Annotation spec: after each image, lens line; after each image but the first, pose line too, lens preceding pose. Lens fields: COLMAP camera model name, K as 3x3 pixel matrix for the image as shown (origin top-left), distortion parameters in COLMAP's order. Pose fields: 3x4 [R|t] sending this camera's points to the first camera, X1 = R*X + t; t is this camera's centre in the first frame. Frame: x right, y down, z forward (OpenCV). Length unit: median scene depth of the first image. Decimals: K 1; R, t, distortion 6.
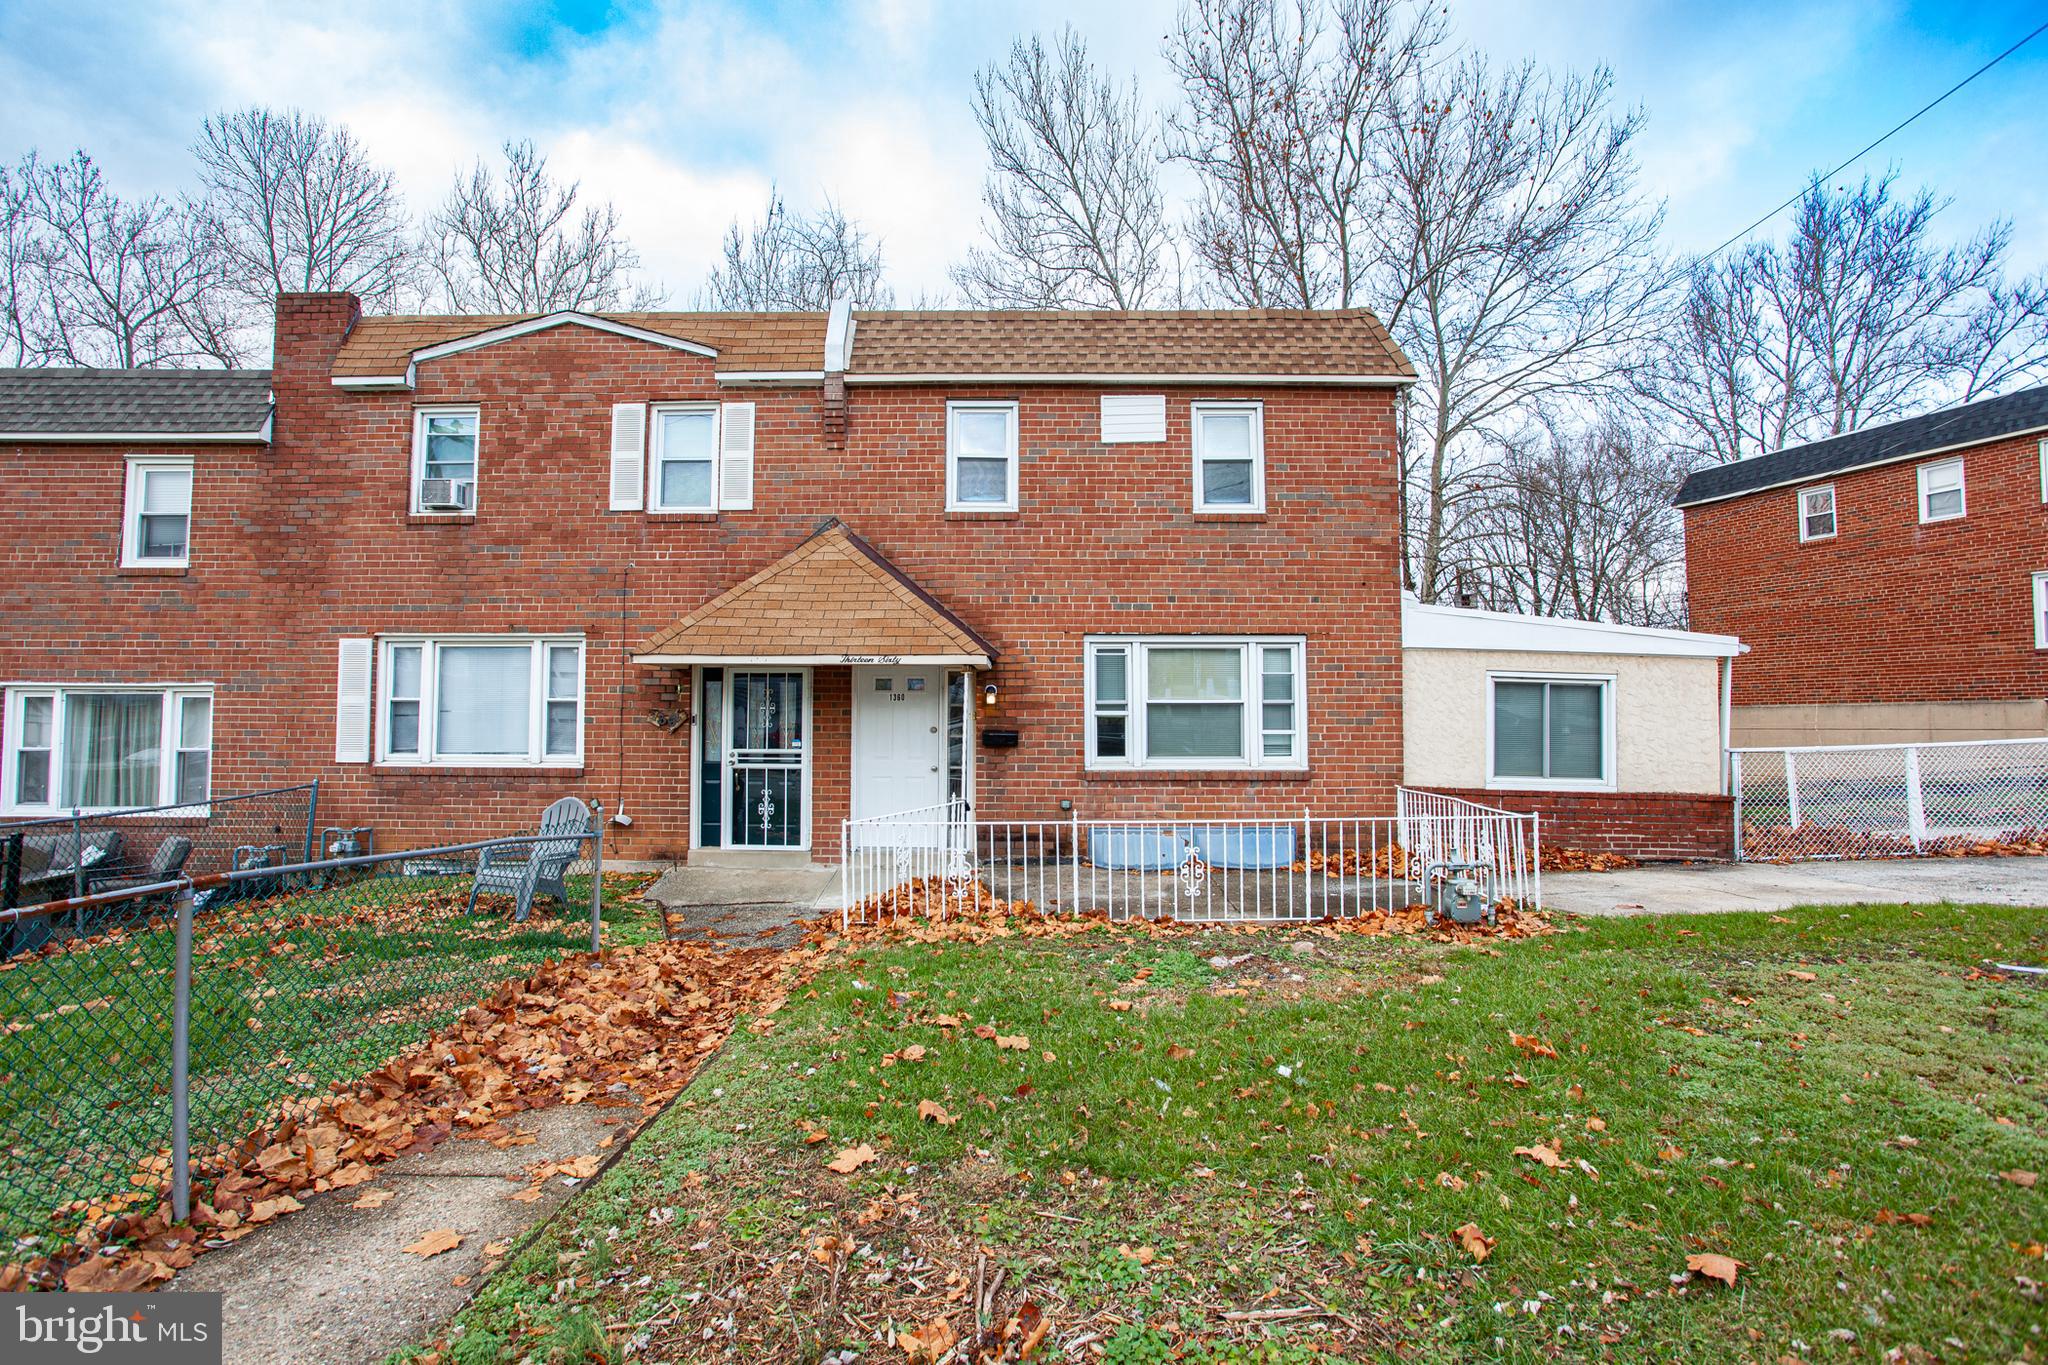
lens RADIAL K [[989.4, 0, 1024.0], [0, 989.4, 682.5], [0, 0, 1]] dist [-0.074085, 0.043420]
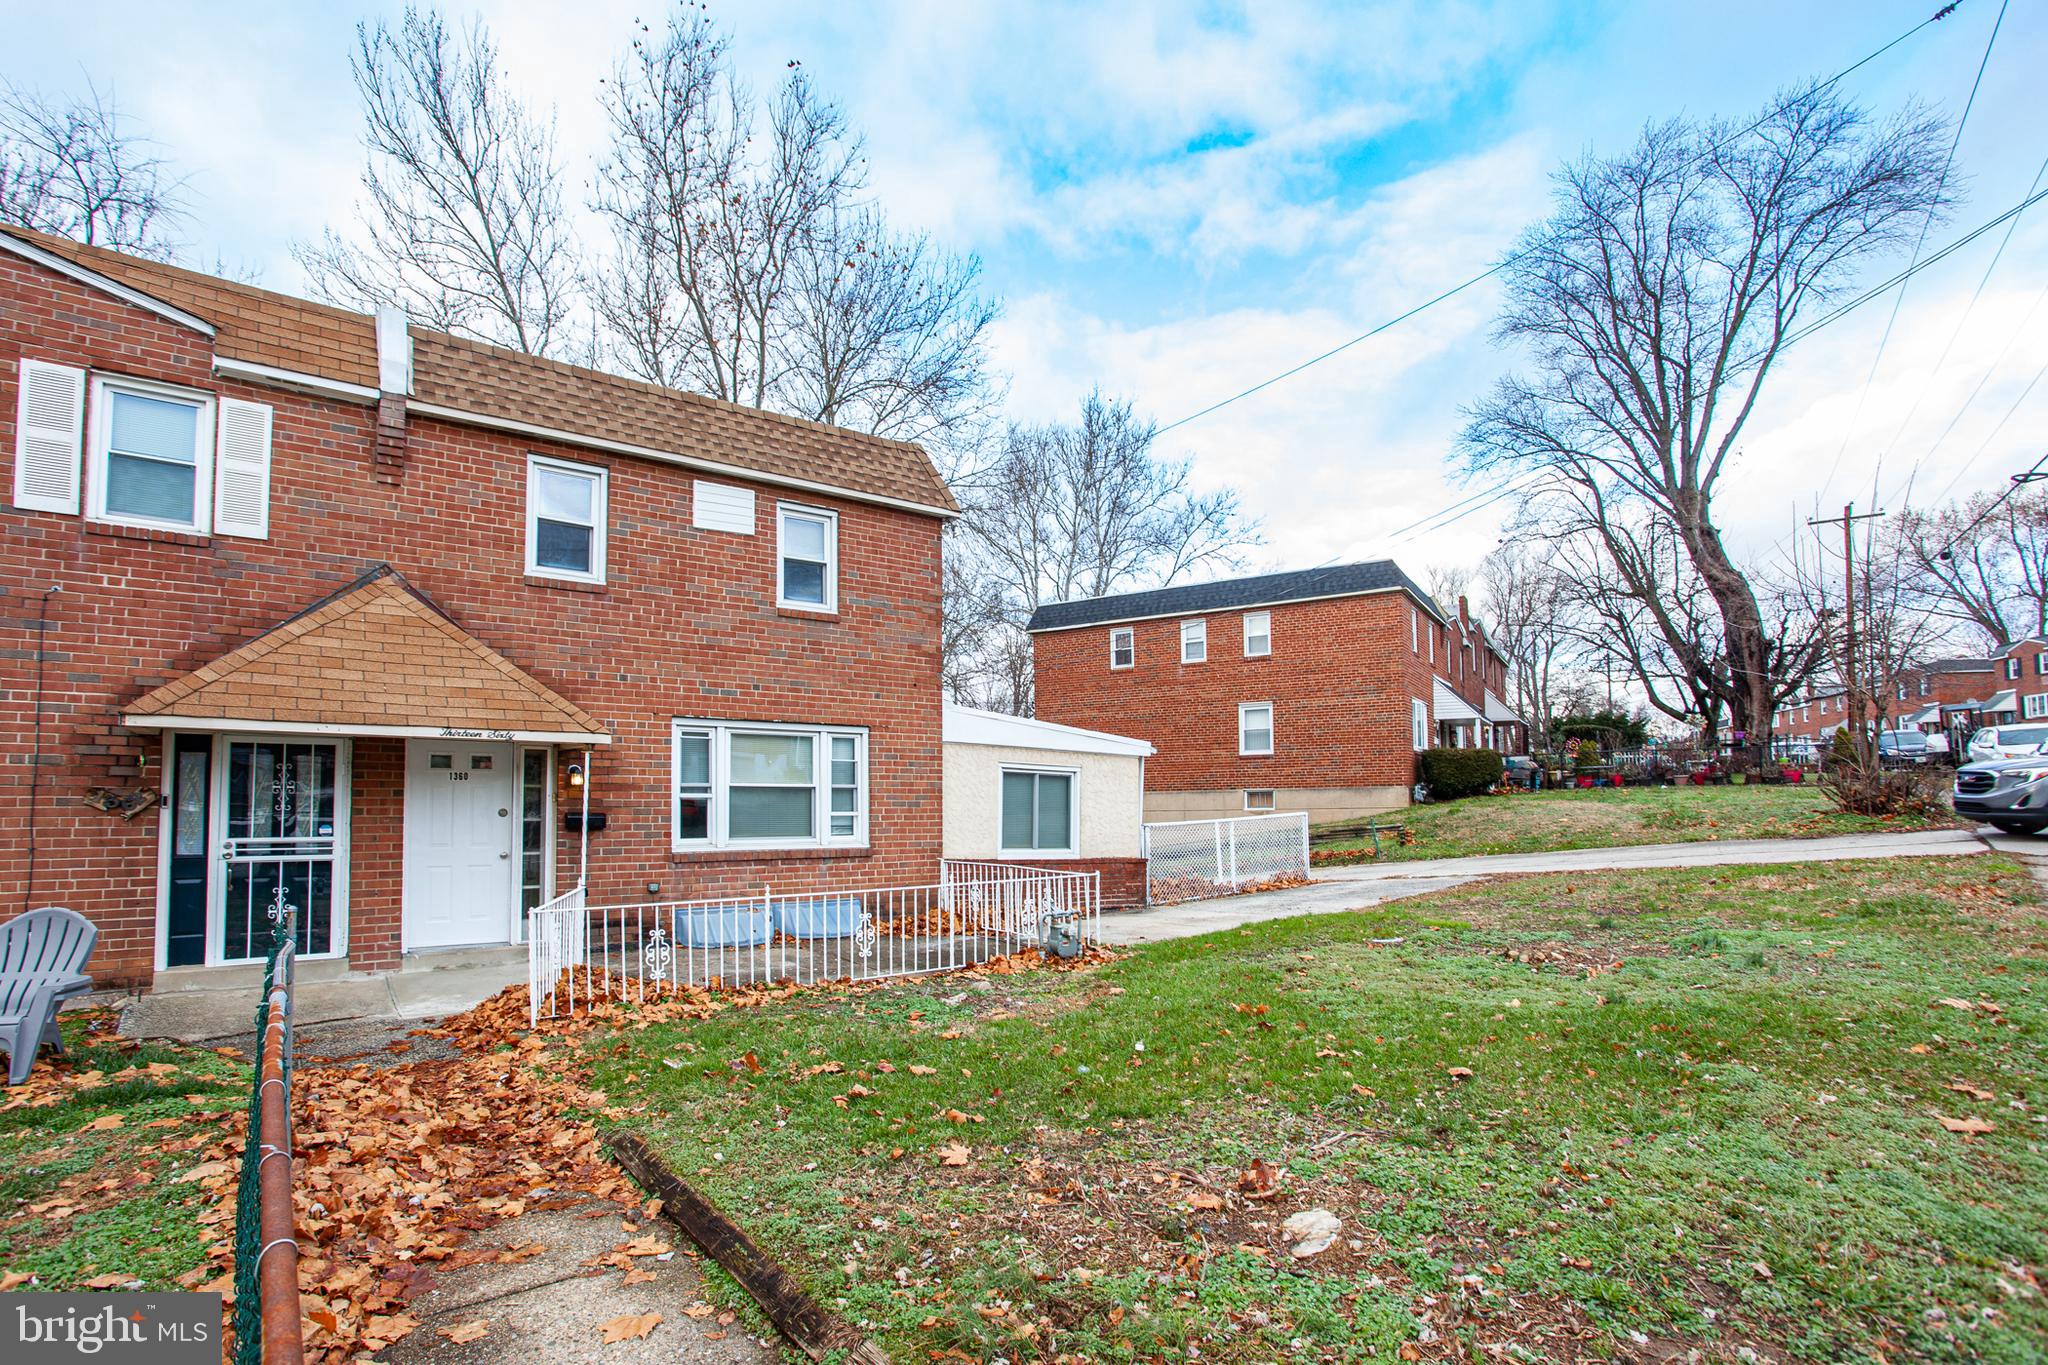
lens RADIAL K [[1002.6, 0, 1017.6], [0, 1002.6, 771.1], [0, 0, 1]] dist [-0.056458, 0.026436]
pose [[0.790710, 0.018947, 0.611898, -0.276487], [-0.020329, 0.999782, -0.004687, 0.004151], [-0.611853, -0.008733, 0.790923, -0.008464]]
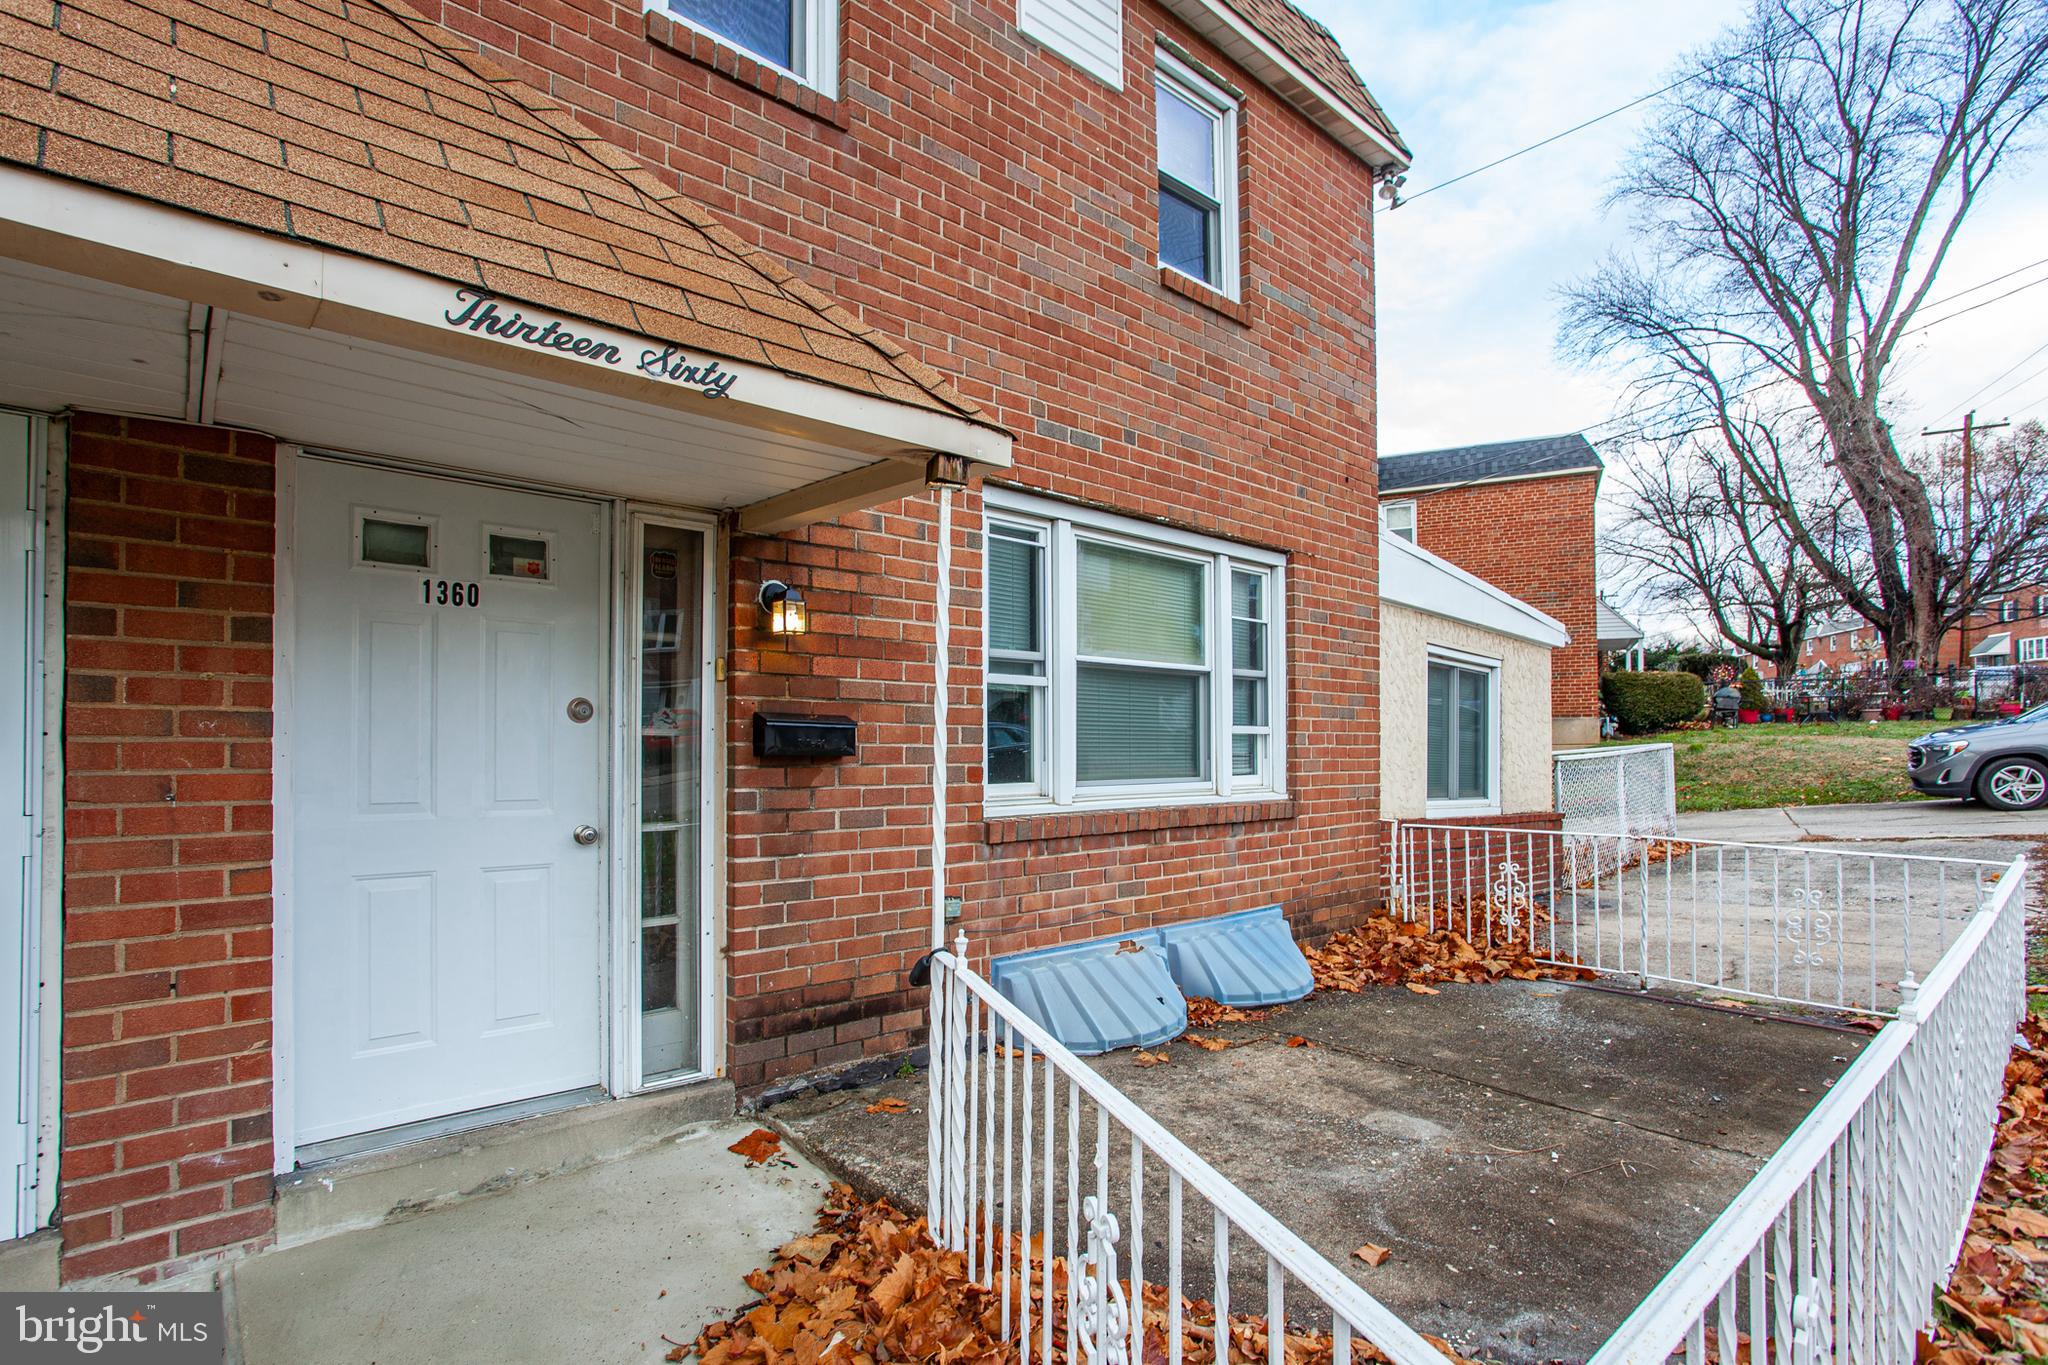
lens RADIAL K [[1022.7, 0, 1023.5], [0, 1022.7, 746.6], [0, 0, 1]] dist [-0.059441, 0.027195]
pose [[0.733093, 0.001252, 0.680127, -0.206478], [-0.027147, 0.999255, 0.027422, 0.047342], [-0.679586, -0.038566, 0.732581, 0.678421]]
